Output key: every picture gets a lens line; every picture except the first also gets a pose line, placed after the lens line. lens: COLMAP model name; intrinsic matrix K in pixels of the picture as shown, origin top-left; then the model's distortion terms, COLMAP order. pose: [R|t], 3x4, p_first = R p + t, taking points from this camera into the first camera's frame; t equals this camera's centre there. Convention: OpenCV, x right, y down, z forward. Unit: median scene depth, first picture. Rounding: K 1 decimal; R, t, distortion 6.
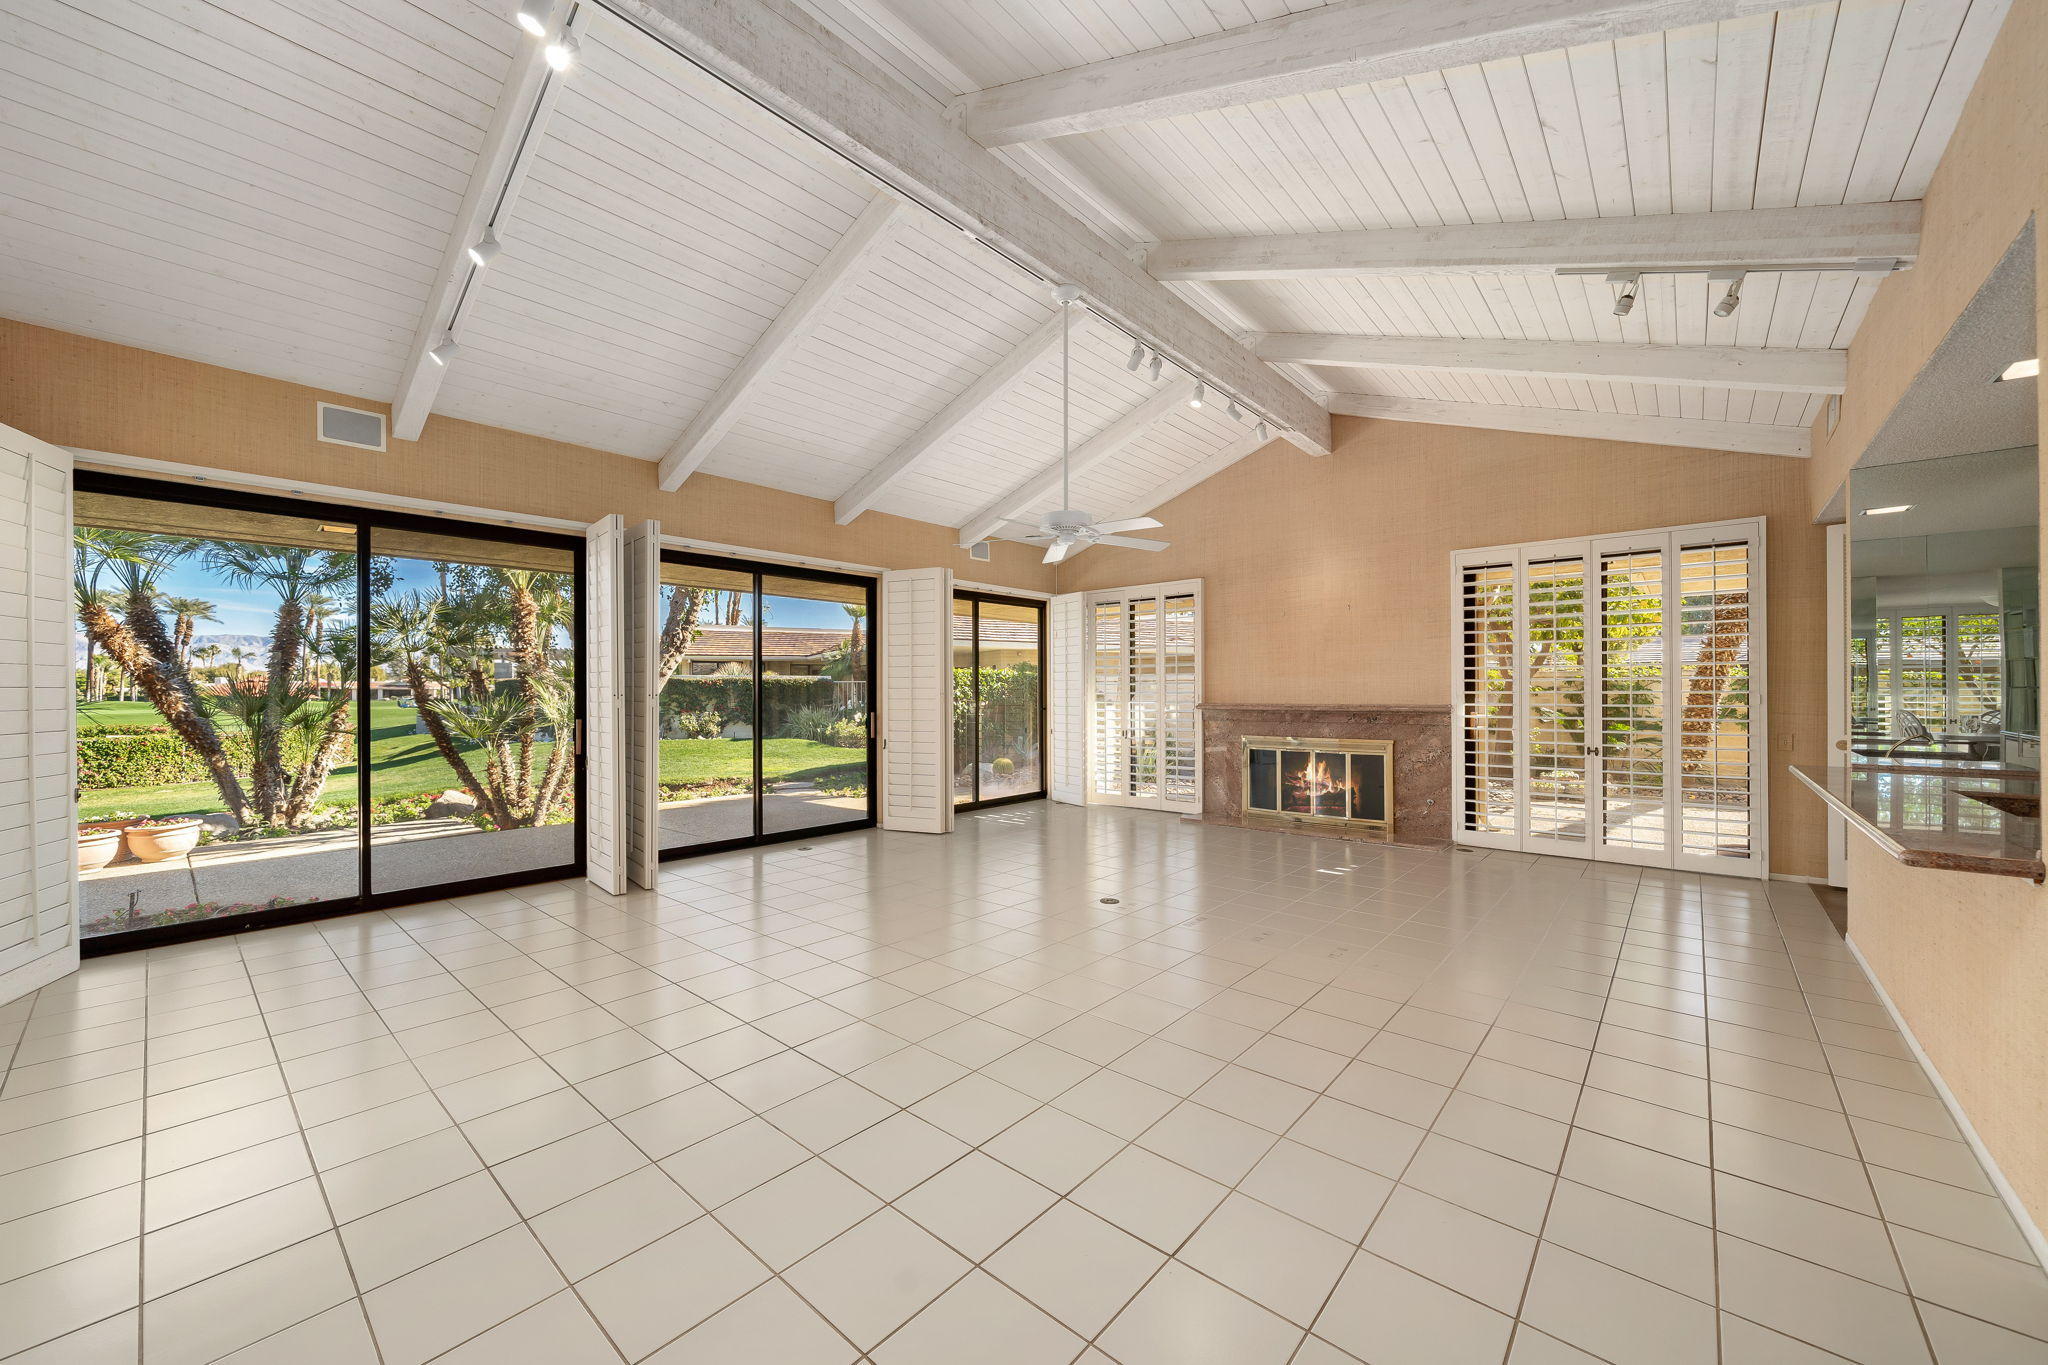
lens RADIAL K [[771.6, 0, 1024.0], [0, 771.6, 682.5], [0, 0, 1]] dist [-0.001732, -0.000074]
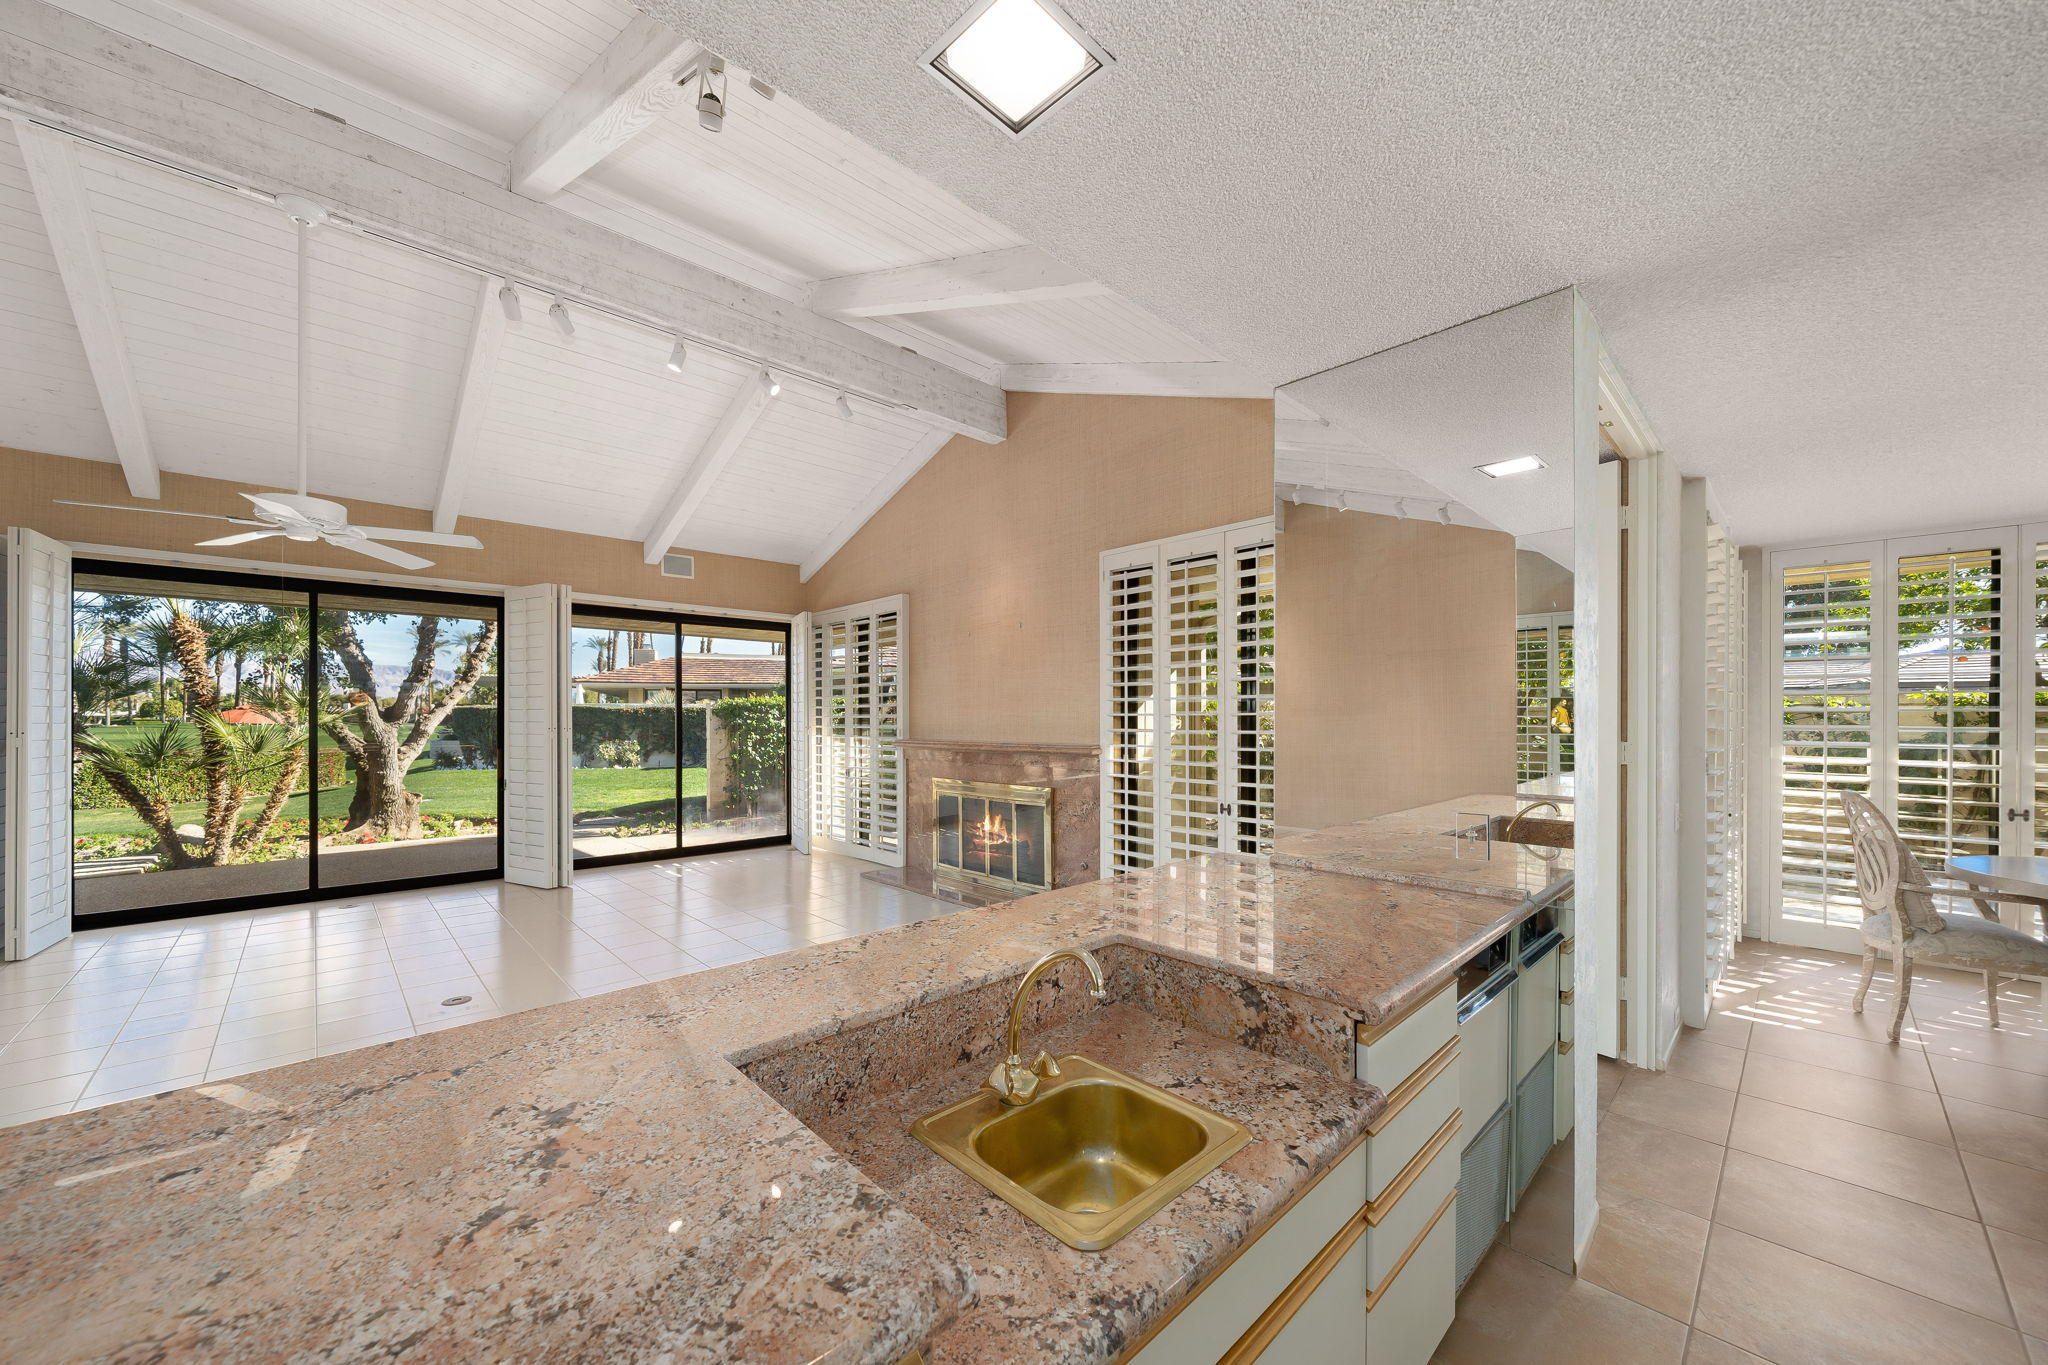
lens RADIAL K [[762.7, 0, 1025.4], [0, 762.7, 708.0], [0, 0, 1]] dist [0.000226, -0.000035]
pose [[0.996029, 0.000897, -0.089021, 0.377171], [-0.001059, 0.999998, -0.001779, -0.005389], [0.089020, 0.001867, 0.996028, 0.144071]]
